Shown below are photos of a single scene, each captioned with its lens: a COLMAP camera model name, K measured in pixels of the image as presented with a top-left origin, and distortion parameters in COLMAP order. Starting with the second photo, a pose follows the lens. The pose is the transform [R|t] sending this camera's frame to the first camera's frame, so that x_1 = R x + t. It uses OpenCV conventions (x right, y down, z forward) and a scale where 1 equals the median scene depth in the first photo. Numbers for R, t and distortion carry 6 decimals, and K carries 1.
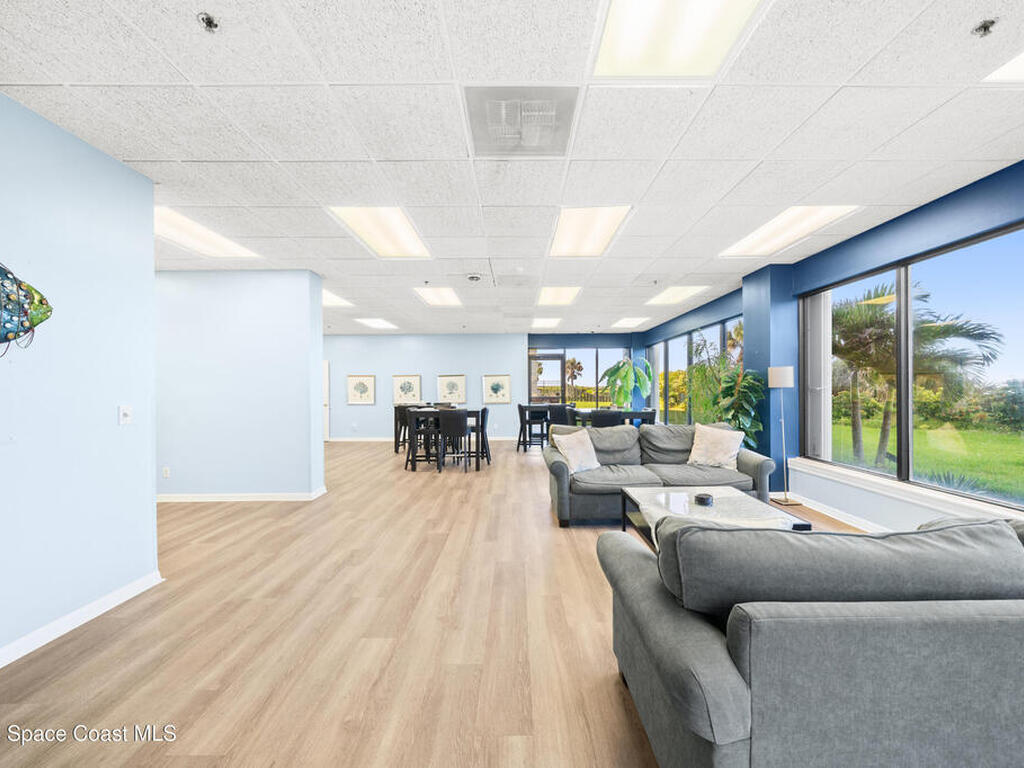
lens RADIAL K [[391.2, 0, 509.8], [0, 391.2, 388.7], [0, 0, 1]] dist [0.000301, 0.000251]
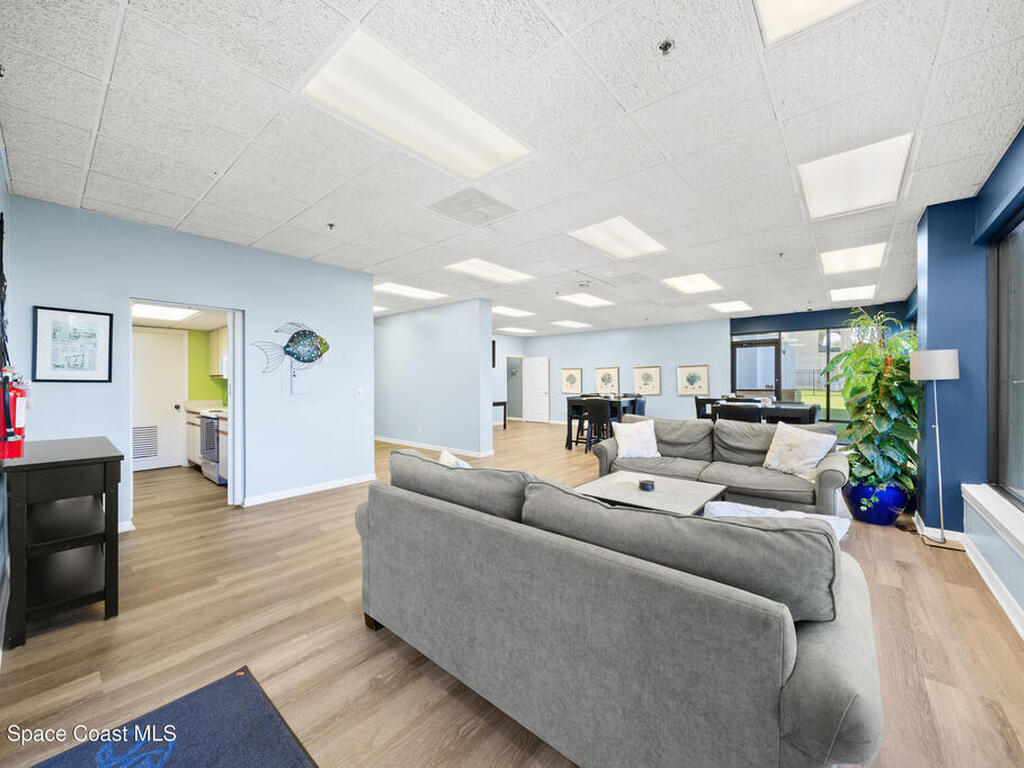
lens RADIAL K [[391.2, 0, 504.4], [0, 391.2, 379.4], [0, 0, 1]] dist [0.000301, 0.000251]
pose [[0.761455, 0.000192, -0.648218, 0.563850], [-0.000163, 1.000000, 0.000105, -0.003871], [0.648218, 0.000026, 0.761455, -0.041143]]
